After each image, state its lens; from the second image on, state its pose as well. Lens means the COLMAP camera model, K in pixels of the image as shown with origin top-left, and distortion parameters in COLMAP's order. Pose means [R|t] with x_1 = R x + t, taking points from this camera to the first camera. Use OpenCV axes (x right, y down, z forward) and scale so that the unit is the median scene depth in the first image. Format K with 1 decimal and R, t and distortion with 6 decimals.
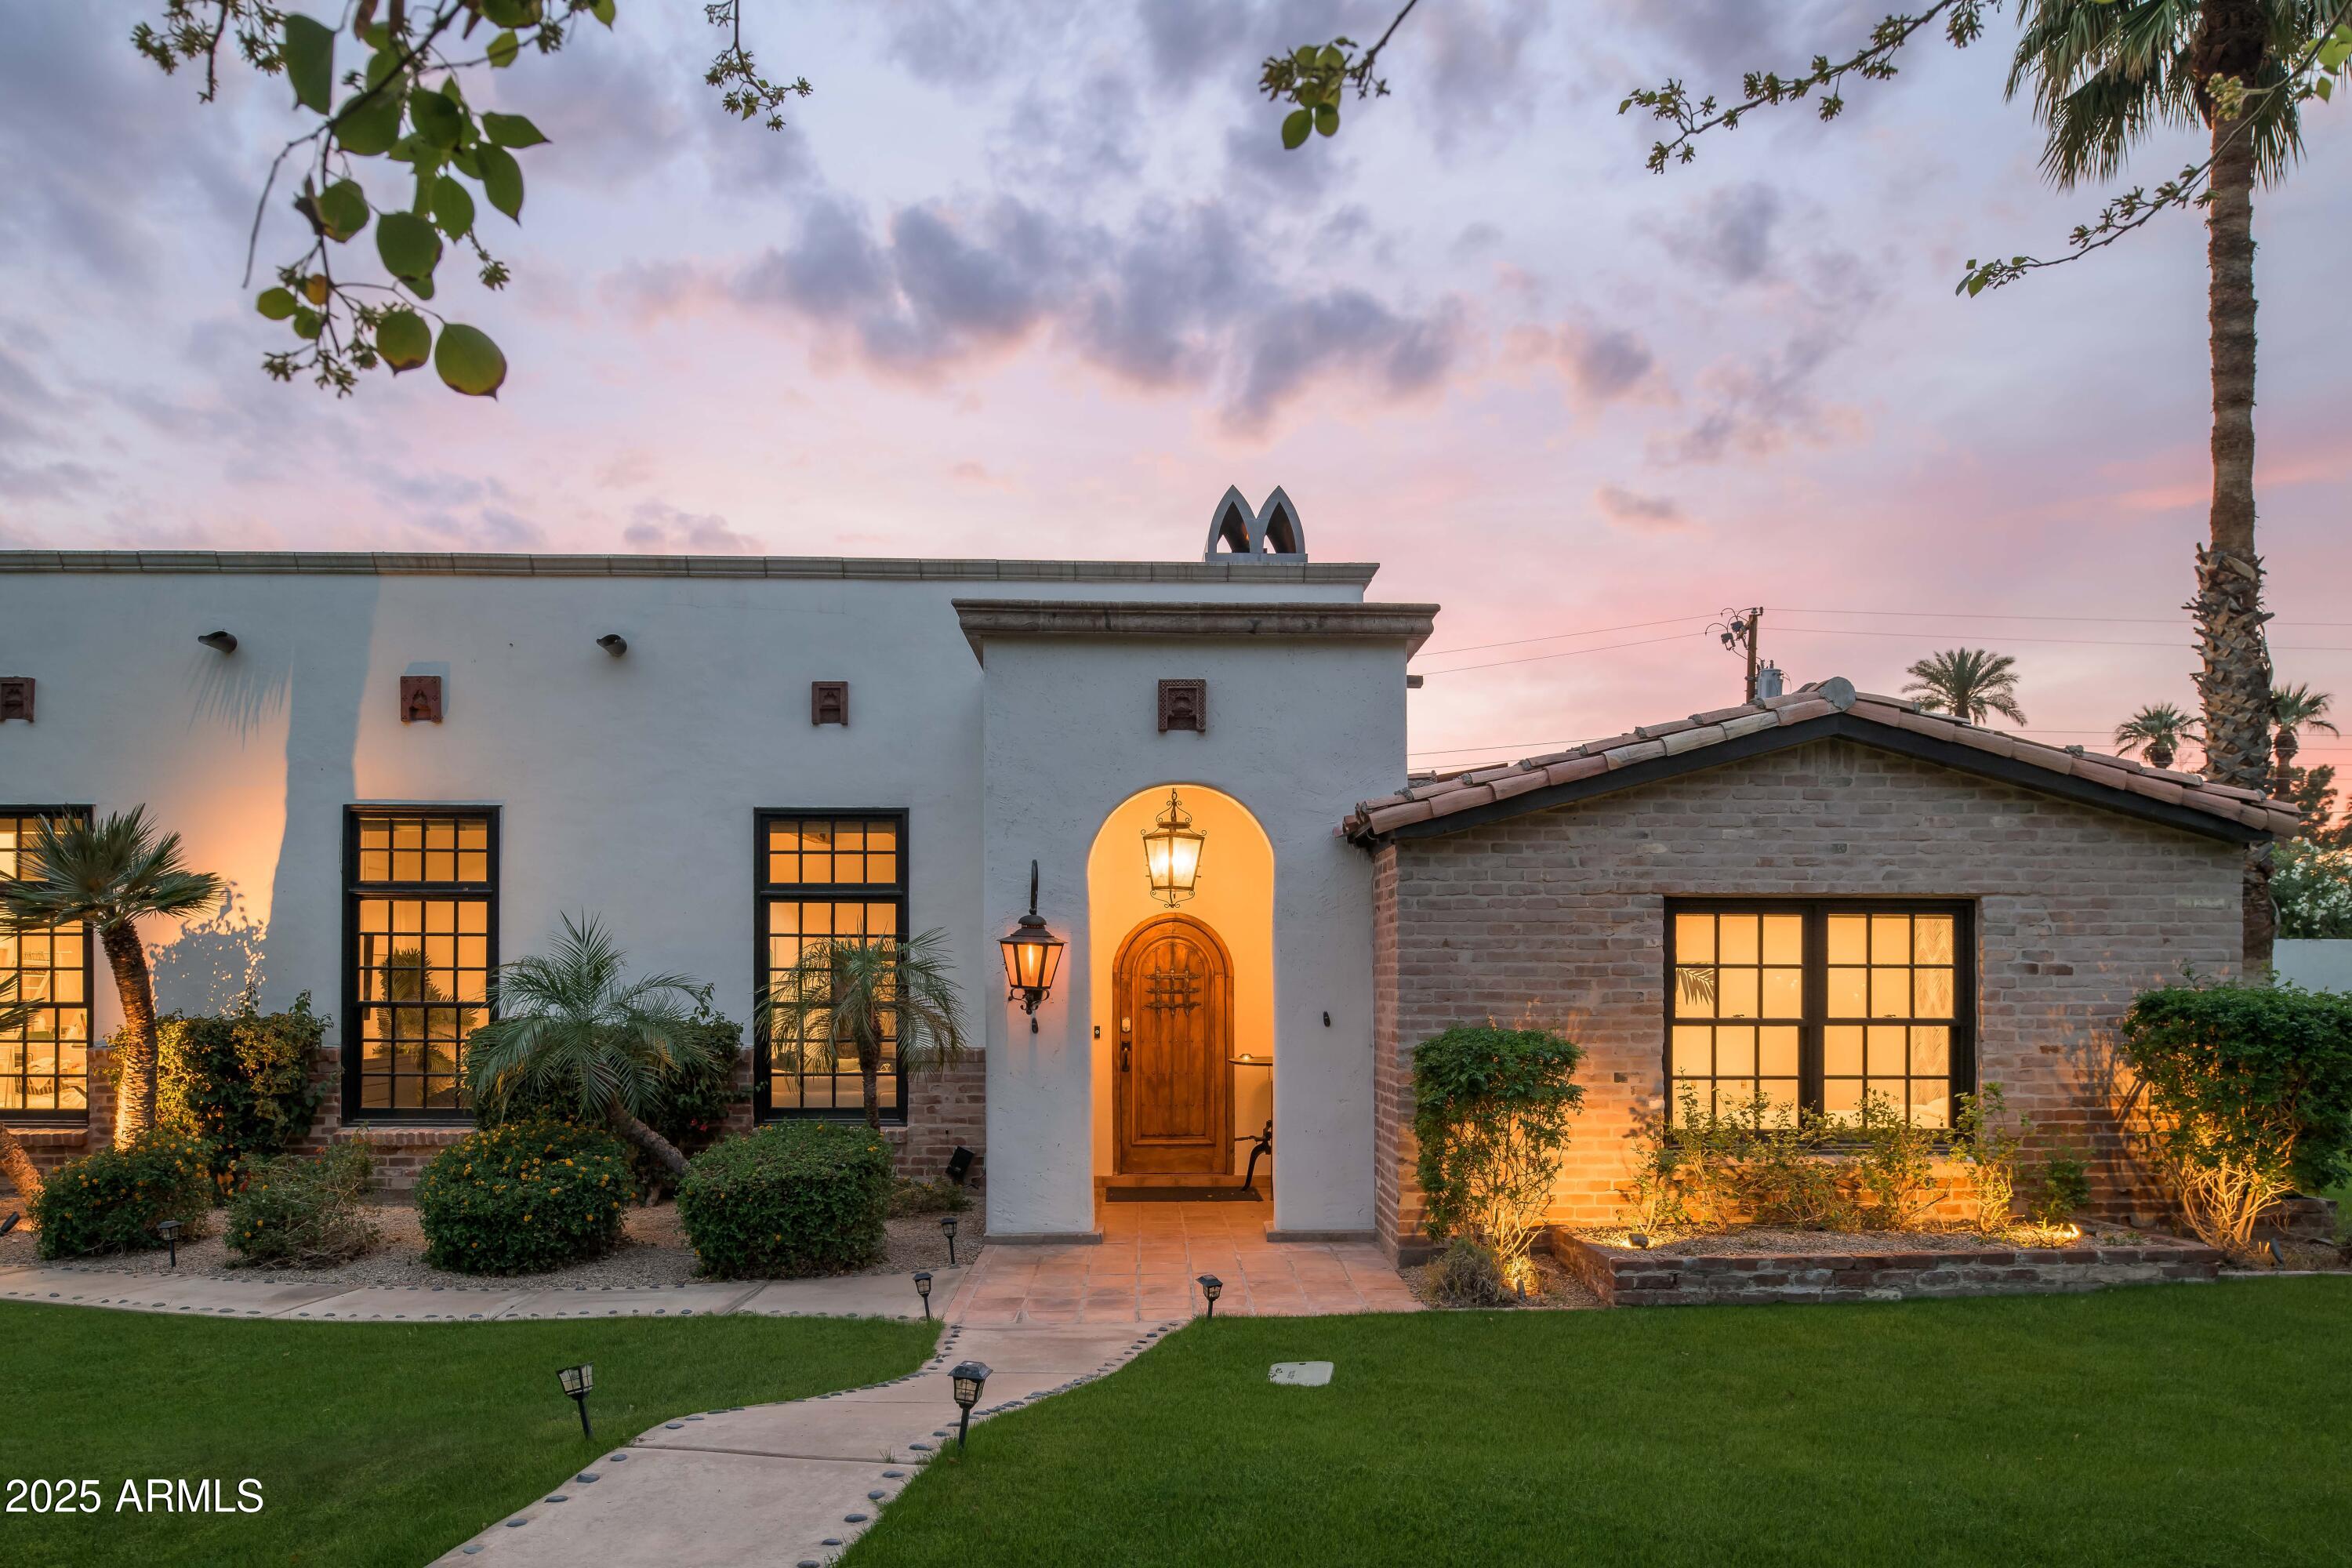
lens RADIAL K [[1632.6, 0, 1191.0], [0, 1632.6, 995.9], [0, 0, 1]] dist [-0.010657, -0.004404]
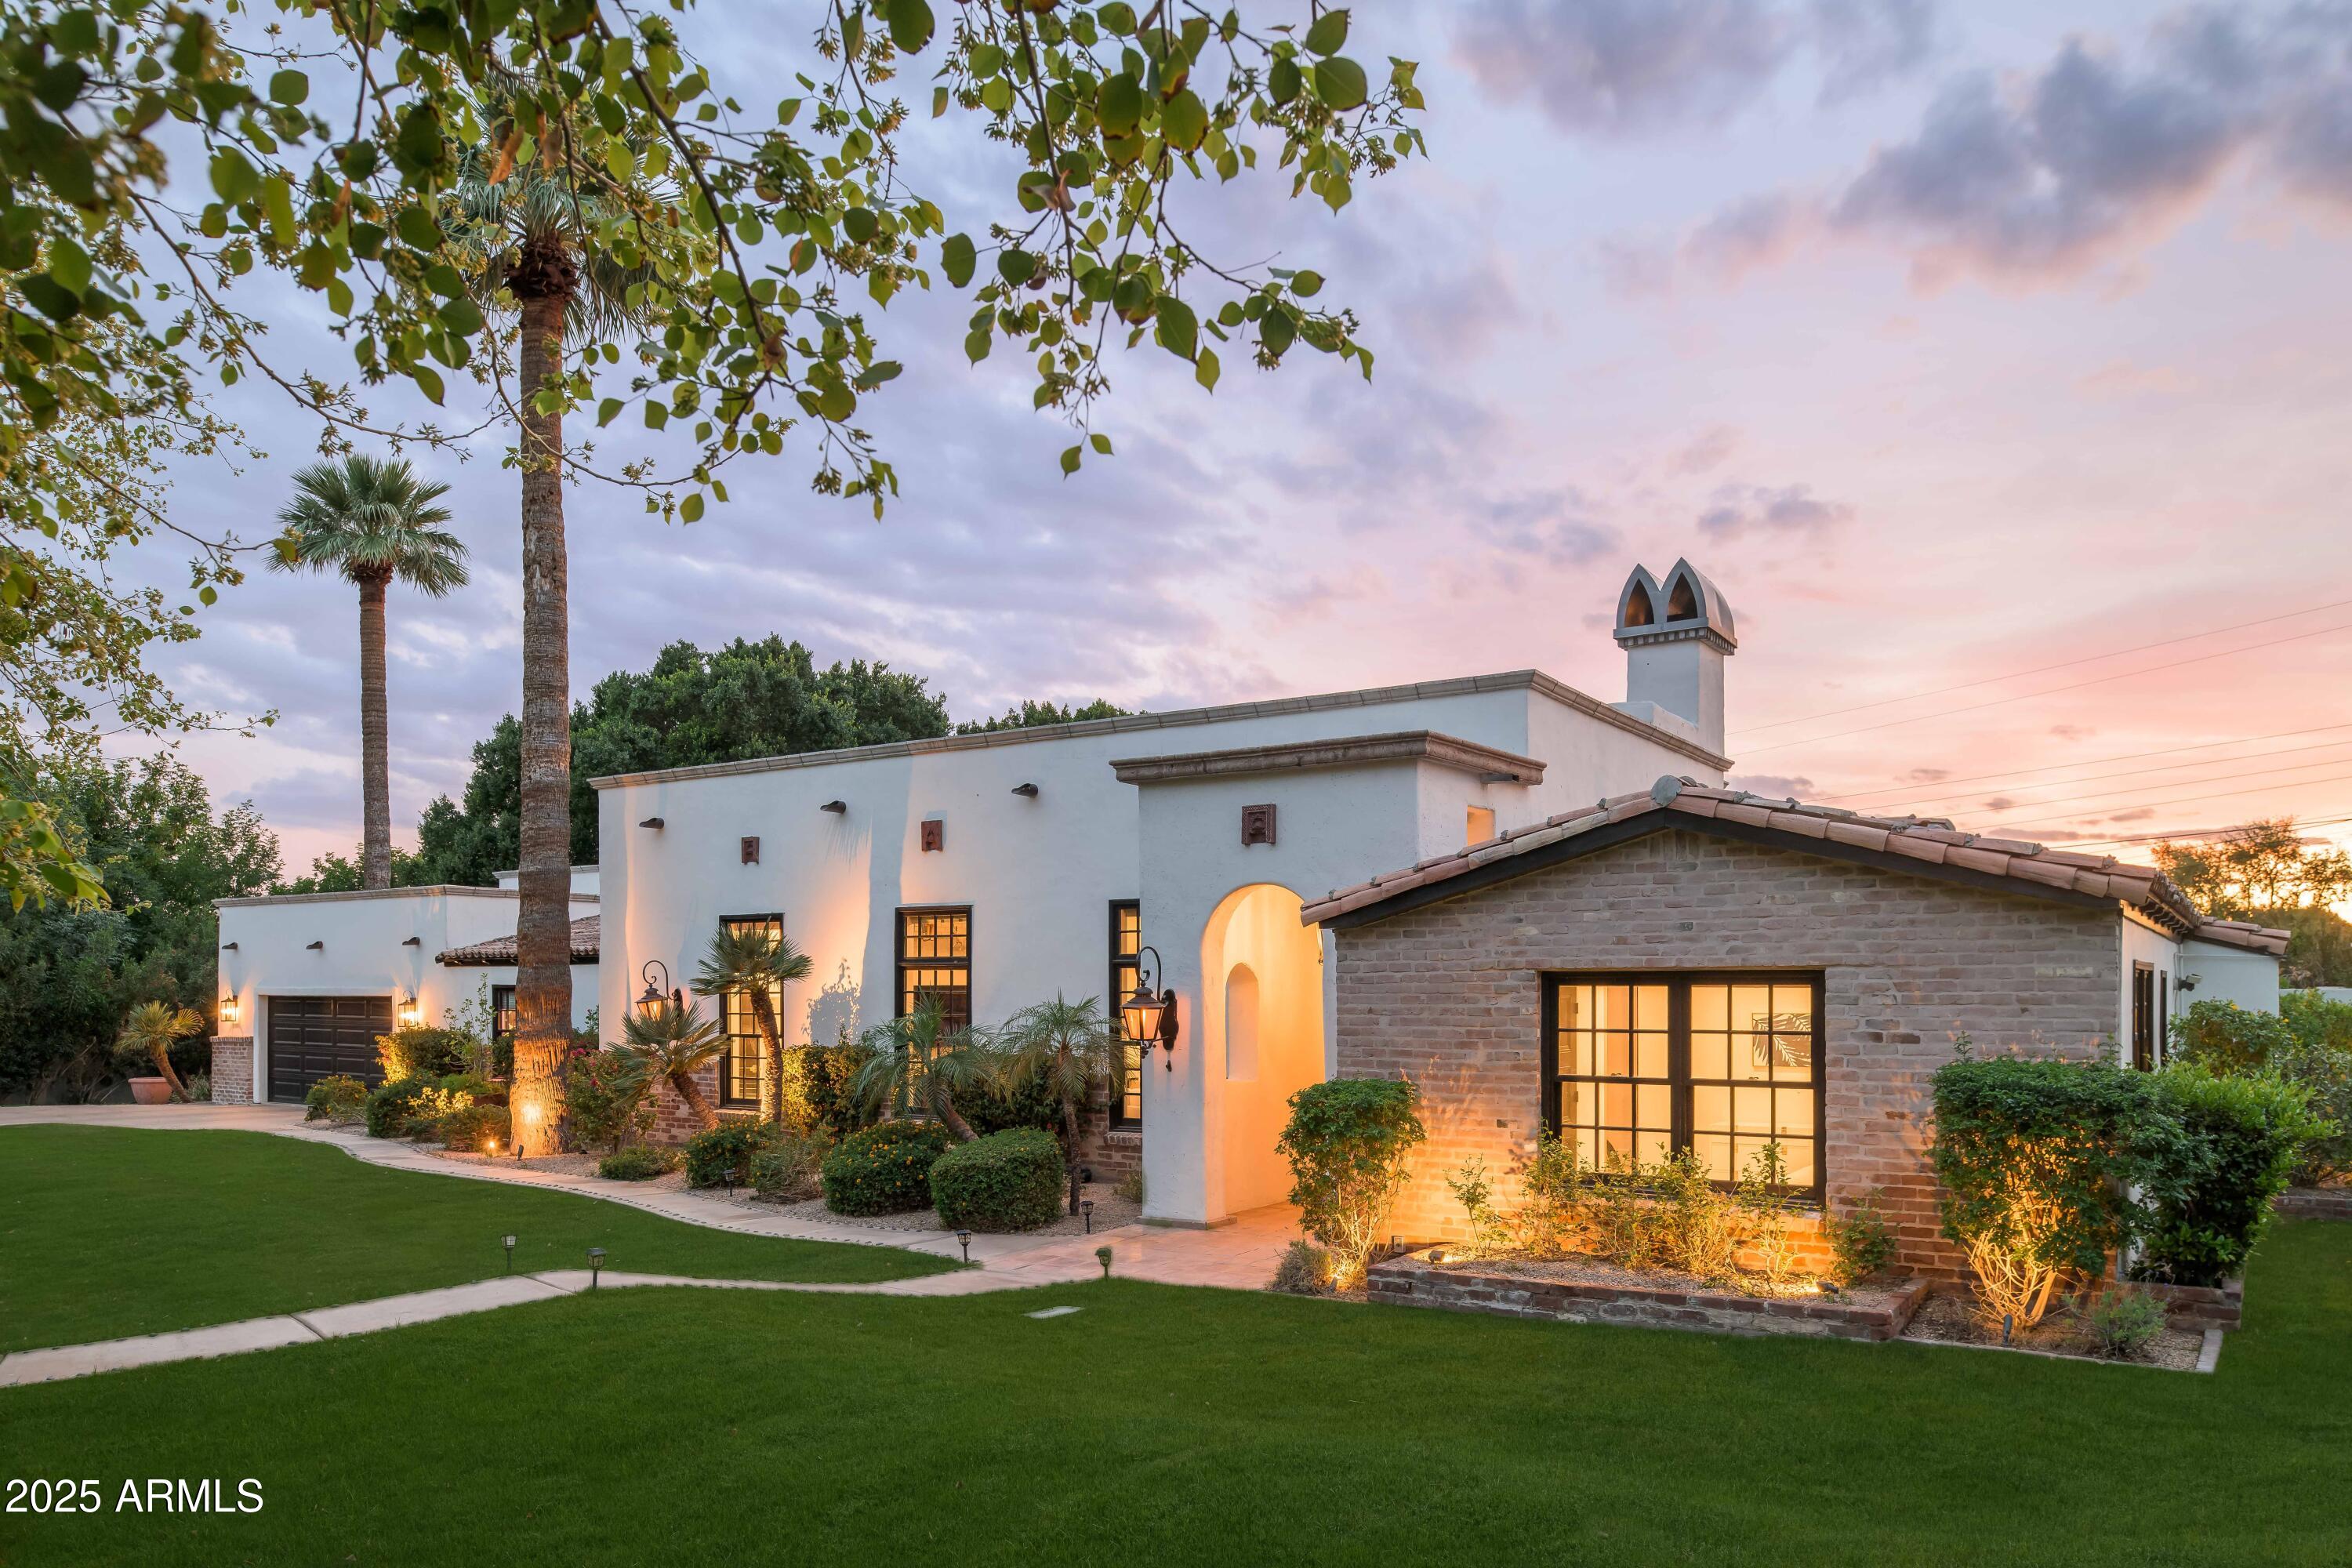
lens RADIAL K [[1632.6, 0, 1191.0], [0, 1632.6, 995.9], [0, 0, 1]] dist [-0.010657, -0.004404]
pose [[0.808871, -0.000556, -0.587985, 0.776455], [-0.000789, 0.999998, -0.002031, -0.040527], [0.587985, 0.002107, 0.808869, -0.098922]]
